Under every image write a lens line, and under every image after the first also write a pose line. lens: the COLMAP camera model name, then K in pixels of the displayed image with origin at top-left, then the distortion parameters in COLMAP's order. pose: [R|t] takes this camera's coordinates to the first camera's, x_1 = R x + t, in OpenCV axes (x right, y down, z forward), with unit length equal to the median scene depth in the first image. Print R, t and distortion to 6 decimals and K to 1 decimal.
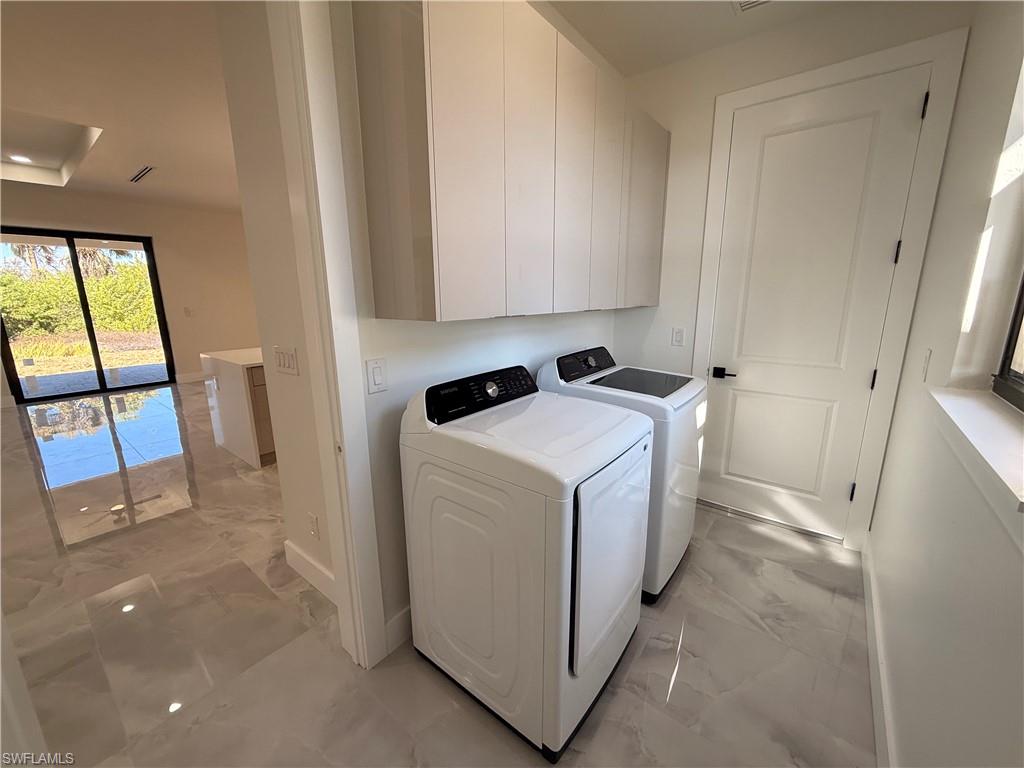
lens RADIAL K [[407.9, 0, 511.6], [0, 407.9, 382.6], [0, 0, 1]] dist [-0.000075, 0.000220]
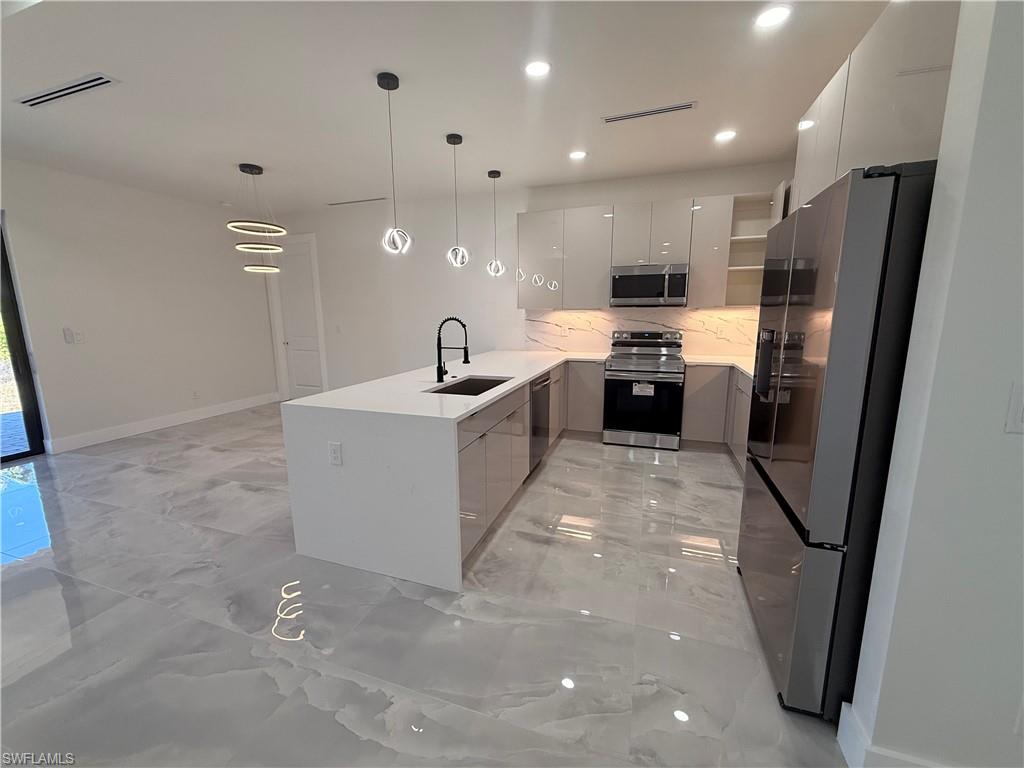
lens RADIAL K [[407.9, 0, 511.6], [0, 407.9, 382.6], [0, 0, 1]] dist [-0.000075, 0.000220]
pose [[0.942484, -0.056381, 0.329462, -0.402656], [0.072086, 0.996762, -0.035638, -0.035566], [-0.326386, 0.057338, 0.943496, 0.219547]]
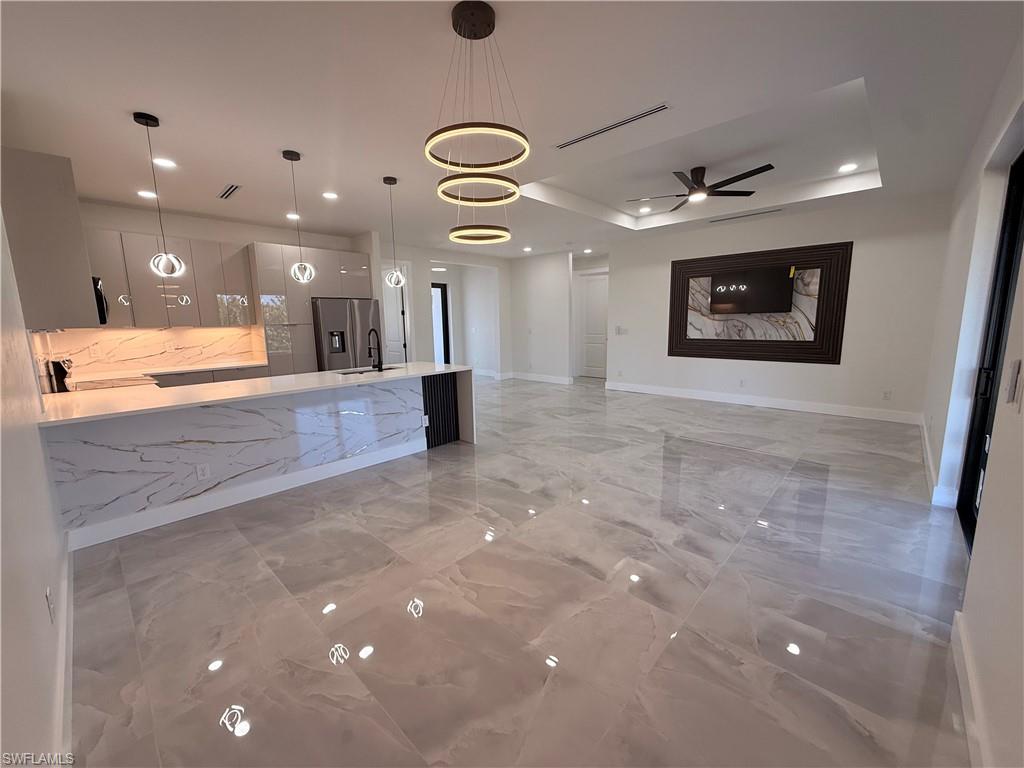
lens RADIAL K [[407.9, 0, 511.6], [0, 407.9, 382.6], [0, 0, 1]] dist [-0.000075, 0.000220]
pose [[-0.995998, 0.012988, 0.088432, -0.610782], [0.044141, 0.931789, 0.360307, -0.282285], [-0.077720, 0.362768, -0.928633, 1.319020]]
